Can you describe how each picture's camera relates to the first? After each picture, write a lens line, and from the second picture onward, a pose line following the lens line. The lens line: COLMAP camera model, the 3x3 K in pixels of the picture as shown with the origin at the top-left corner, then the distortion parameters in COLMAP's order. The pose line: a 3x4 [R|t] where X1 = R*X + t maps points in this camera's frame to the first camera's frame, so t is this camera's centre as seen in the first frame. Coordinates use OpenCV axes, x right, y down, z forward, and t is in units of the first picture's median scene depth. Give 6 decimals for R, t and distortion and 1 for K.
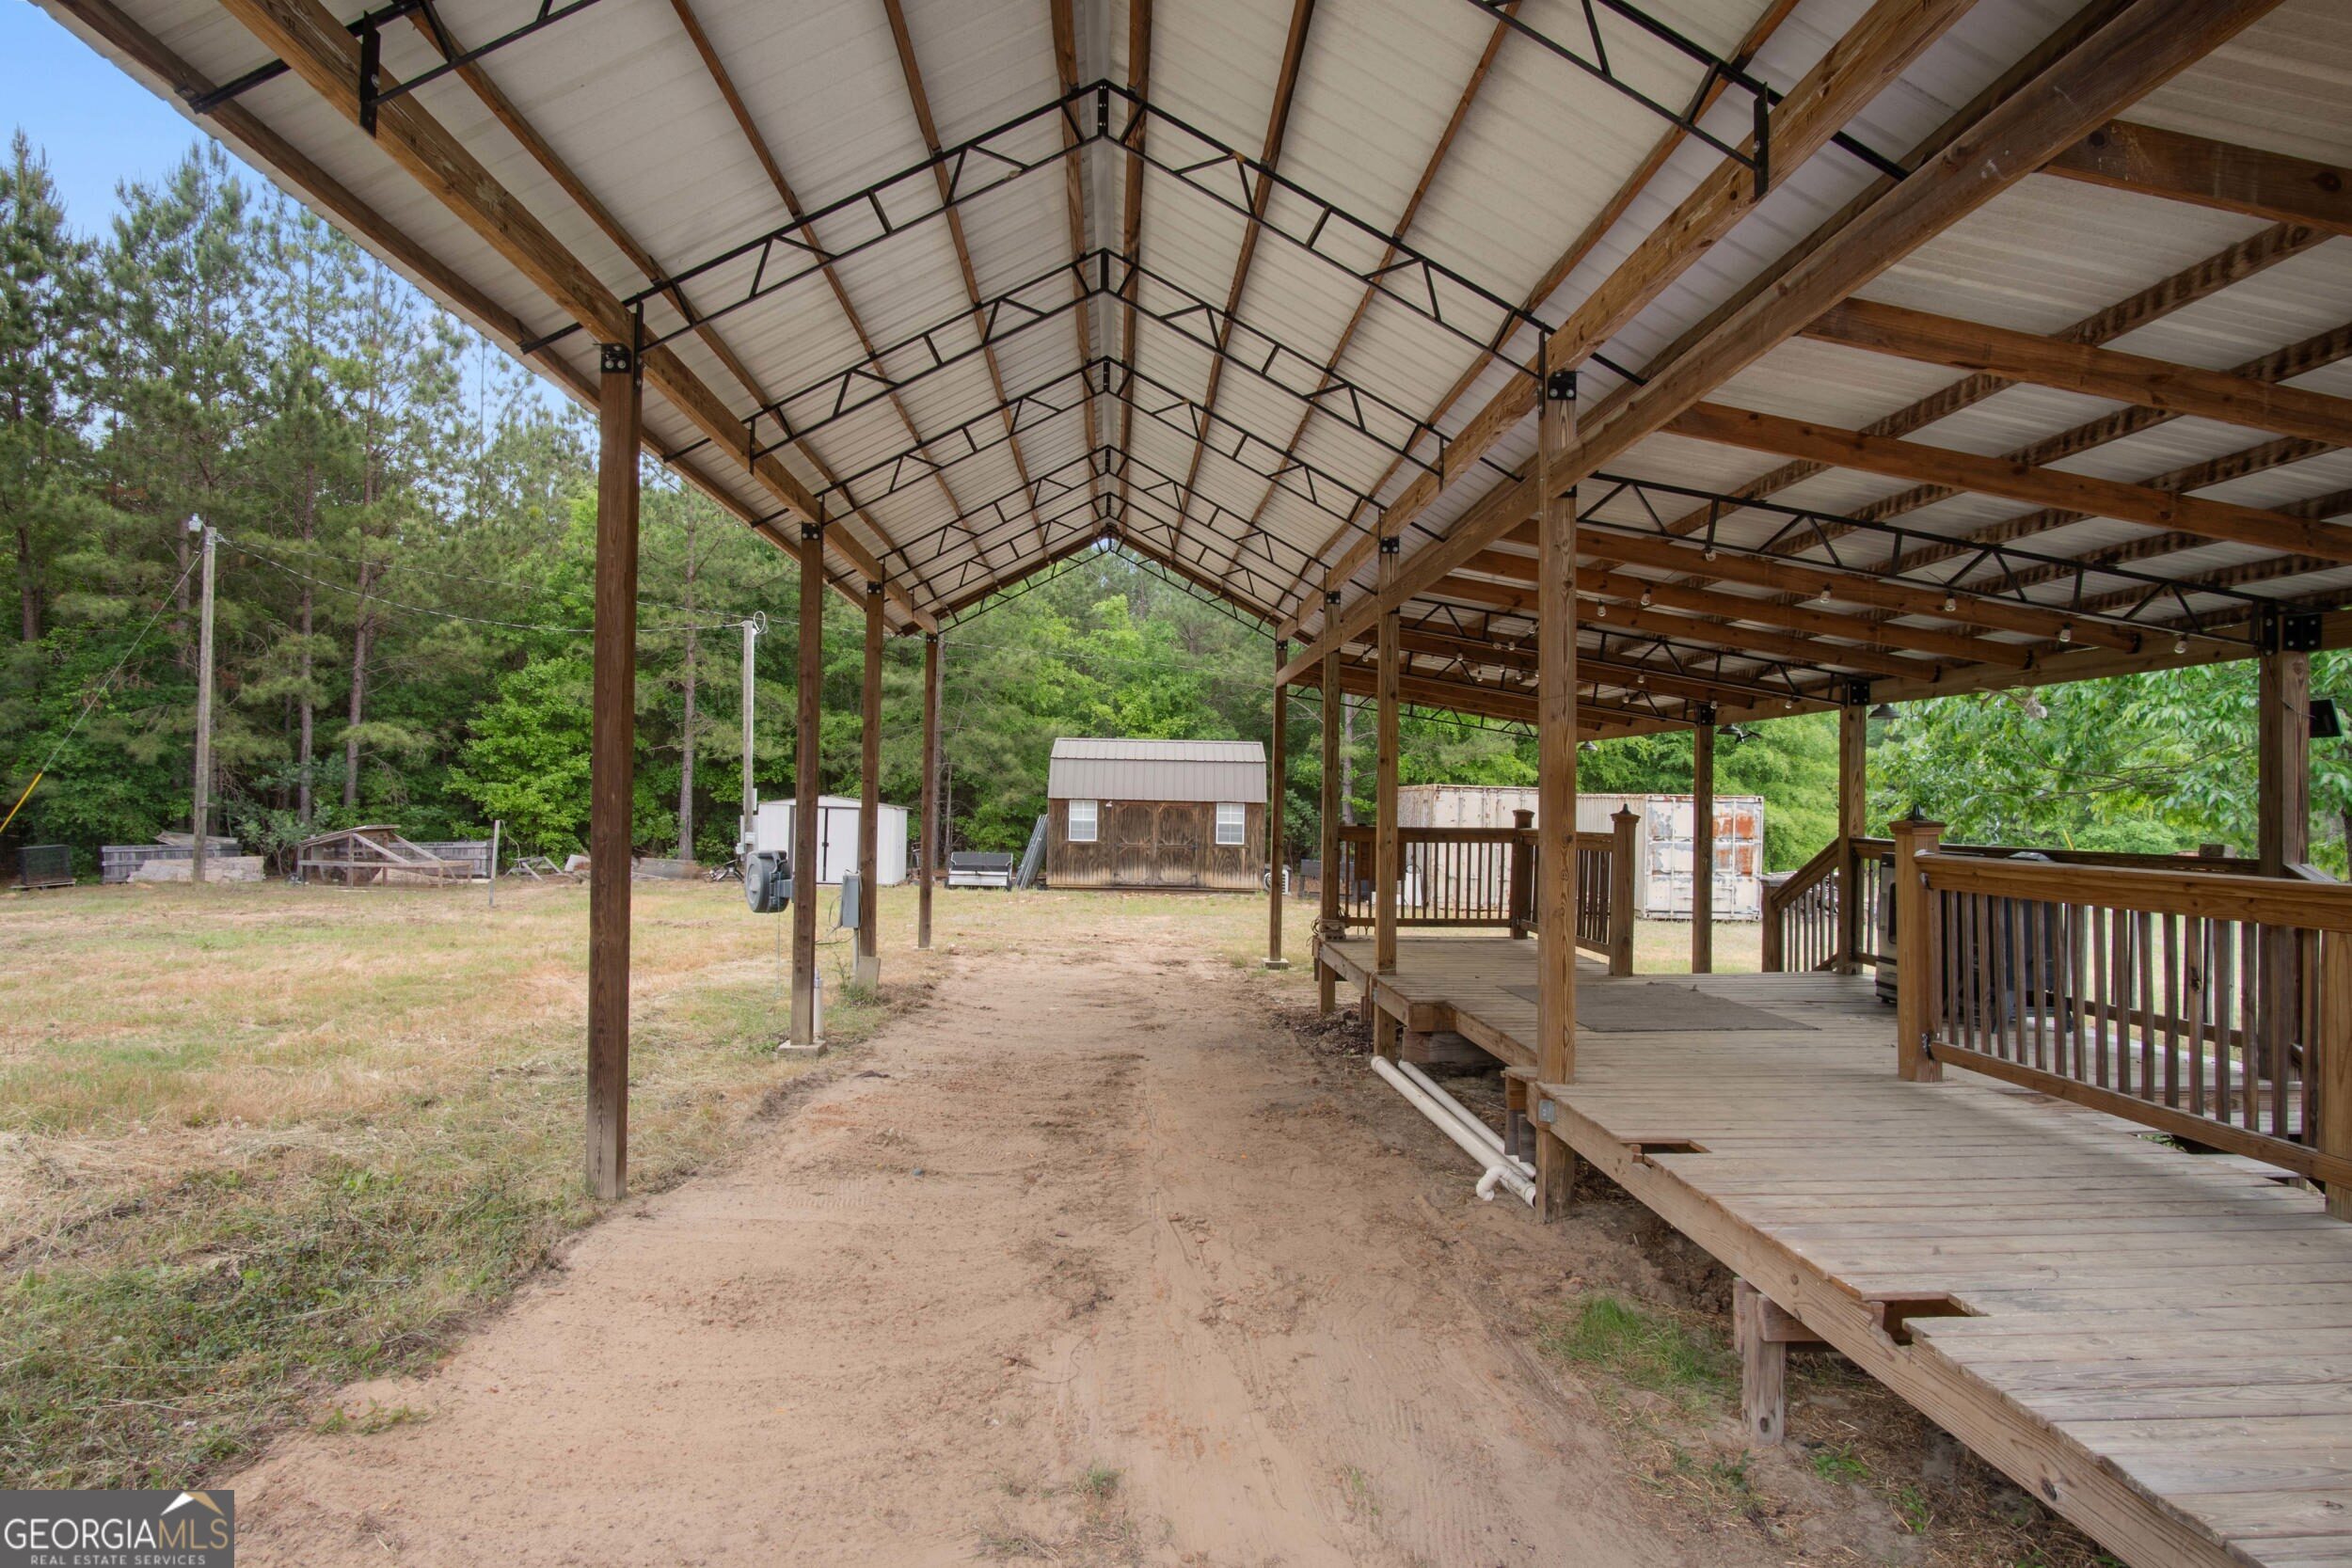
lens RADIAL K [[1281.5, 0, 1169.3], [0, 1281.5, 798.3], [0, 0, 1]] dist [-0.019451, 0.001167]
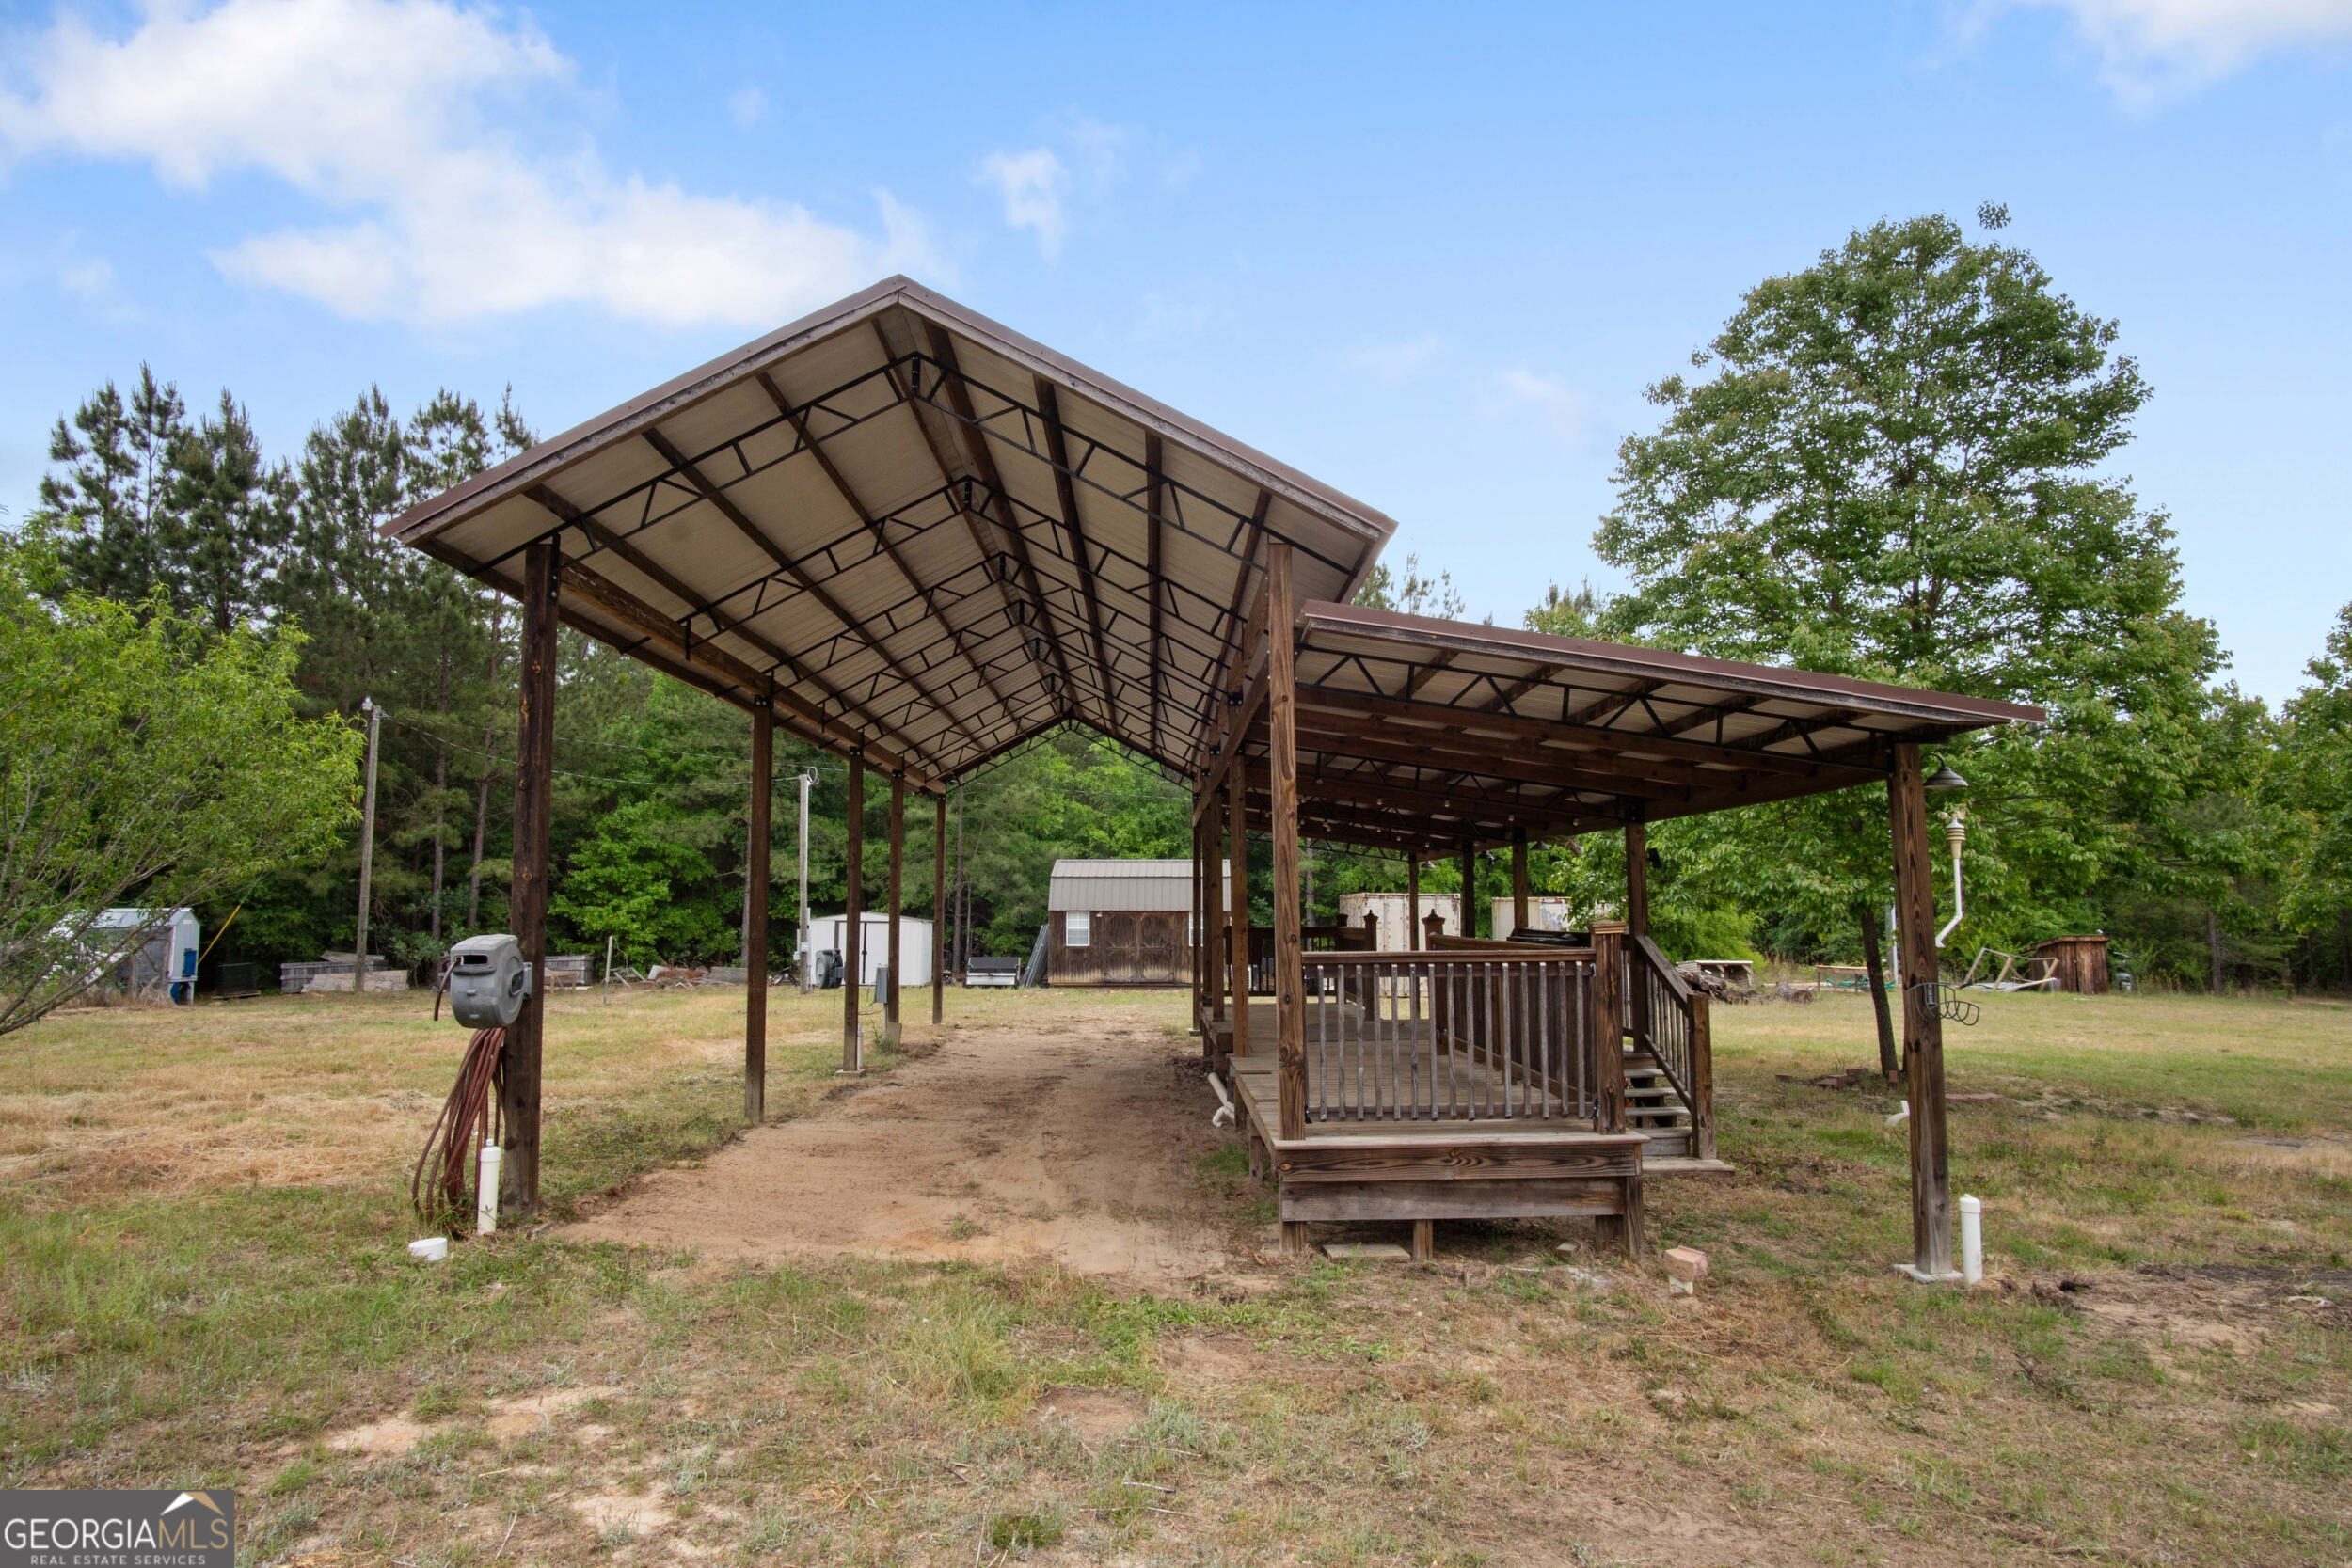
lens RADIAL K [[1281.5, 0, 1169.3], [0, 1281.5, 798.3], [0, 0, 1]] dist [-0.019451, 0.001167]
pose [[0.999387, -0.021672, -0.027479, 0.053288], [0.019266, 0.996195, -0.084995, -0.000761], [0.029217, 0.084413, 0.996002, -0.199690]]
